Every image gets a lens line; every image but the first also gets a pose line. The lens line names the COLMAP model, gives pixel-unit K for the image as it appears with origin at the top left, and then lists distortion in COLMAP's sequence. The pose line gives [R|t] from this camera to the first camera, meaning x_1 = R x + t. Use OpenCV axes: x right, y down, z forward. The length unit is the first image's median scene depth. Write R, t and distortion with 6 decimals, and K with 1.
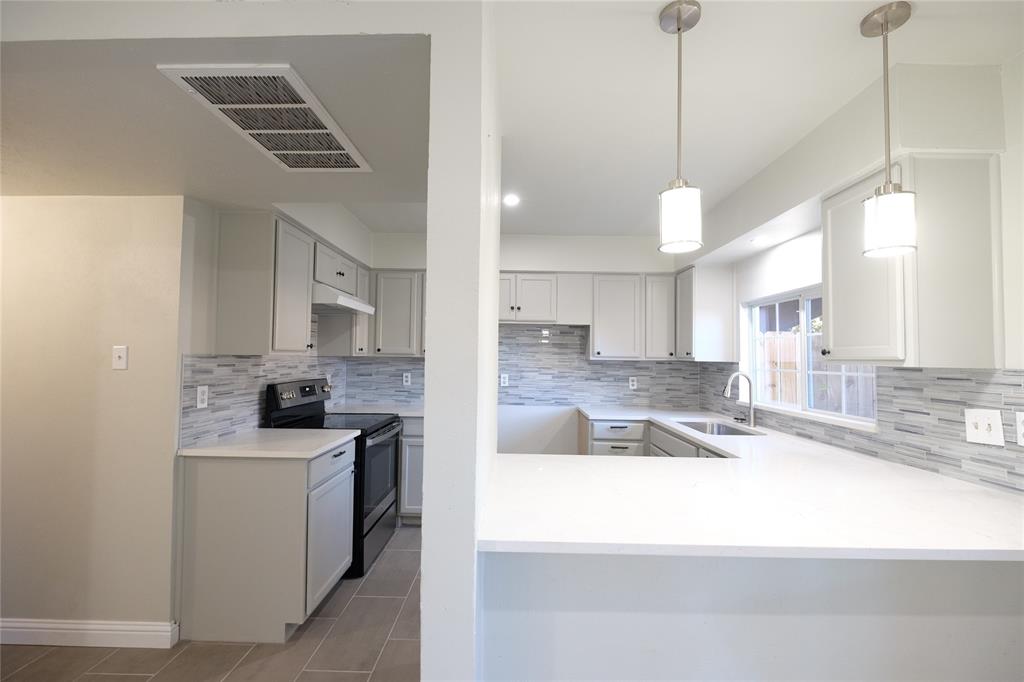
lens RADIAL K [[442.8, 0, 510.2], [0, 442.8, 338.2], [0, 0, 1]] dist [-0.006456, 0.000411]
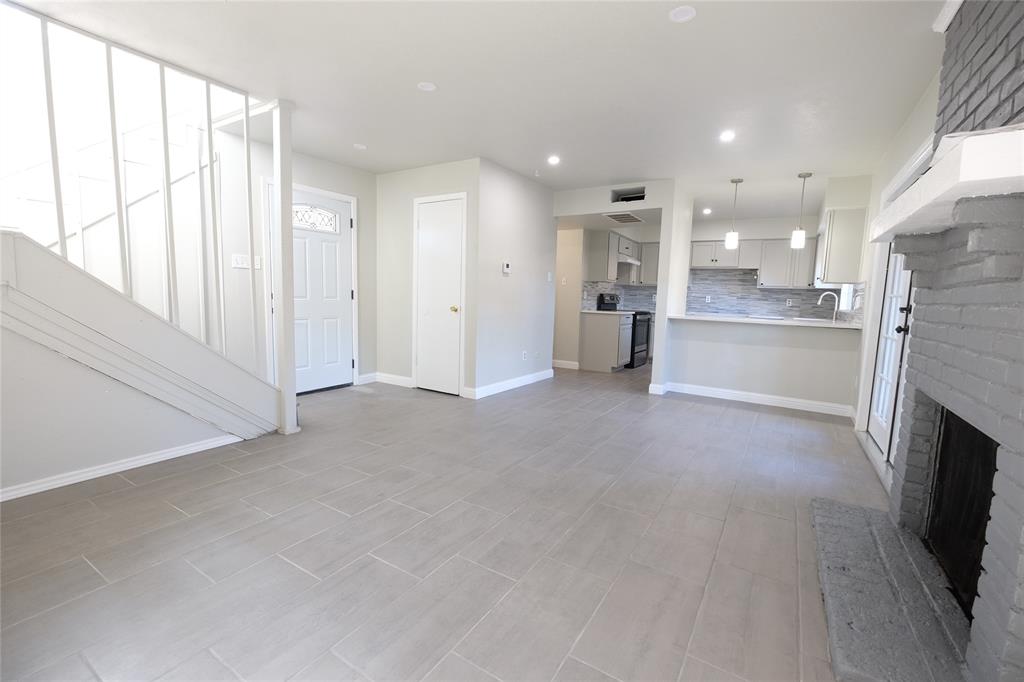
lens RADIAL K [[442.8, 0, 510.5], [0, 442.8, 339.3], [0, 0, 1]] dist [-0.006456, 0.000411]
pose [[0.854031, 0.066680, -0.515931, 0.310511], [-0.001583, 0.992080, 0.125598, 0.036694], [0.520220, -0.106448, 0.847373, -1.284491]]
